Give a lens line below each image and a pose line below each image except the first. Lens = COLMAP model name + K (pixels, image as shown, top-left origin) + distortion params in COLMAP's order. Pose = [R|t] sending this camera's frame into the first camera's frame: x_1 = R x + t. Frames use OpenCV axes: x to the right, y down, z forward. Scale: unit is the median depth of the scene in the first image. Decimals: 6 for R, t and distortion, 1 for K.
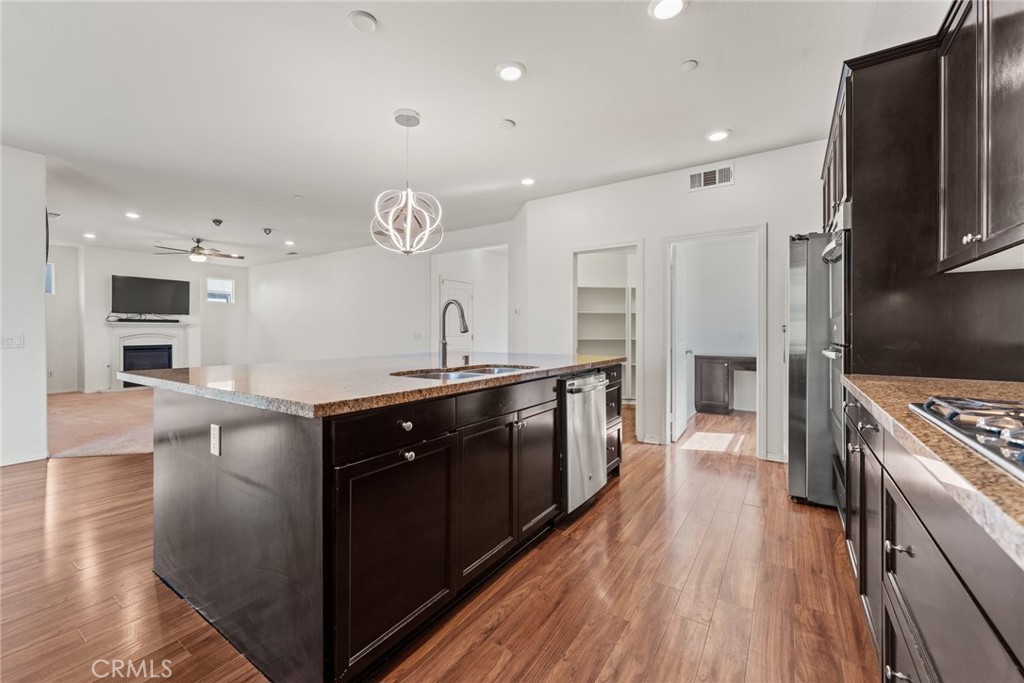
lens RADIAL K [[409.7, 0, 496.7], [0, 409.7, 331.1], [0, 0, 1]] dist [0.000351, 0.000247]
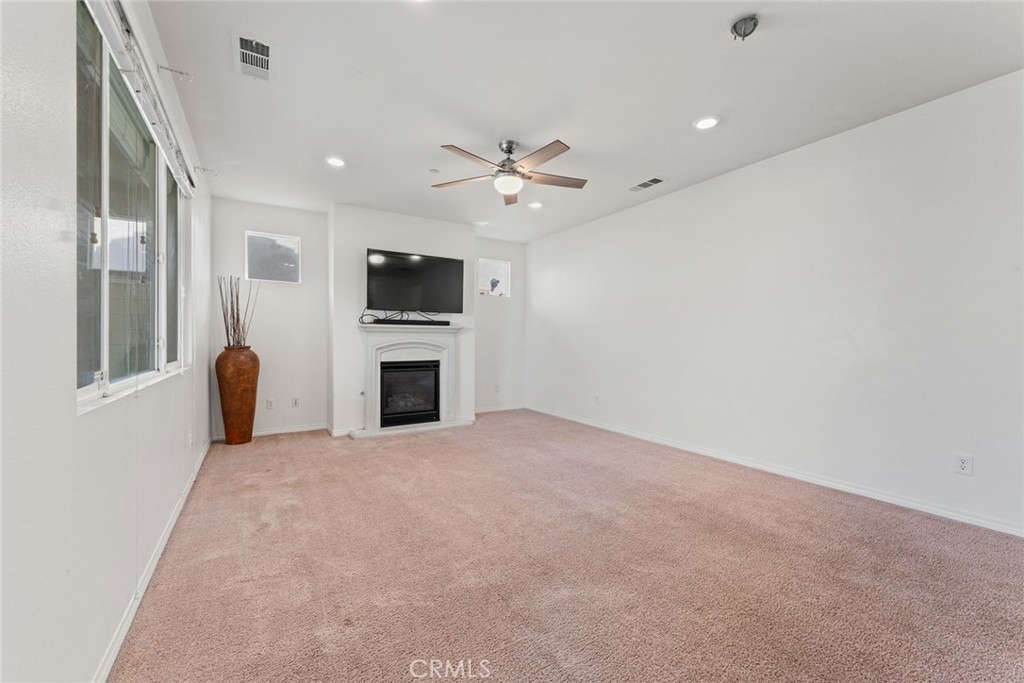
lens RADIAL K [[409.7, 0, 511.4], [0, 409.7, 343.0], [0, 0, 1]] dist [0.000351, 0.000247]
pose [[0.925971, 0.015635, -0.377272, -0.472605], [-0.012727, 0.999867, 0.010200, -0.001835], [0.377381, -0.004644, 0.926047, 0.477165]]
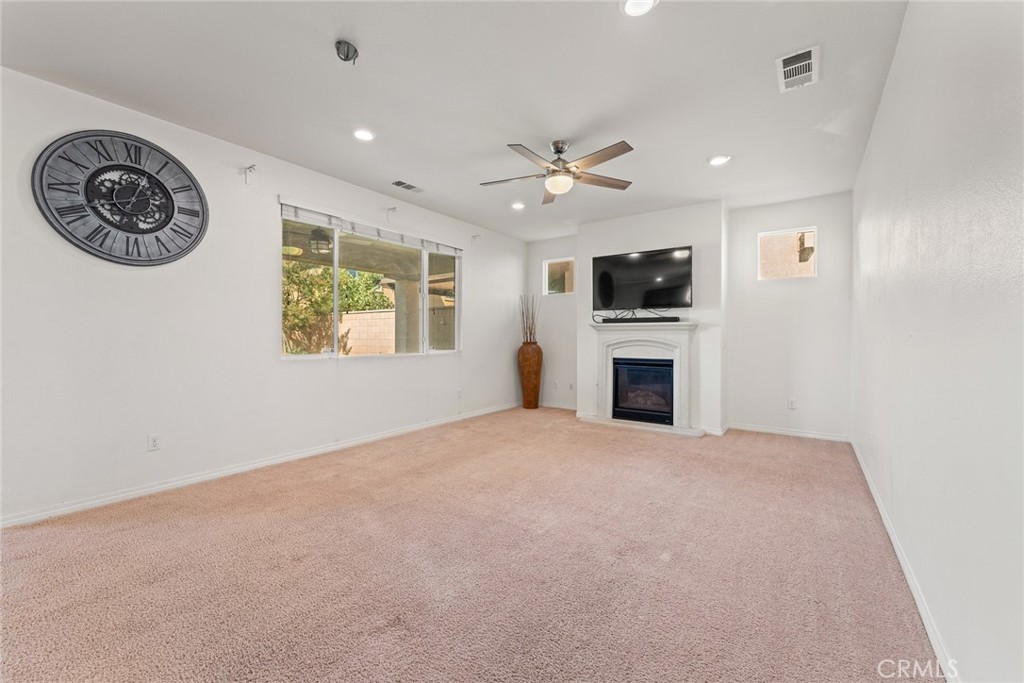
lens RADIAL K [[409.7, 0, 510.8], [0, 409.7, 336.1], [0, 0, 1]] dist [0.000351, 0.000247]
pose [[-0.000200, 0.004253, -0.999991, -0.217951], [-0.005642, 0.999975, 0.004254, -0.002184], [0.999984, 0.005643, -0.000176, 0.805457]]
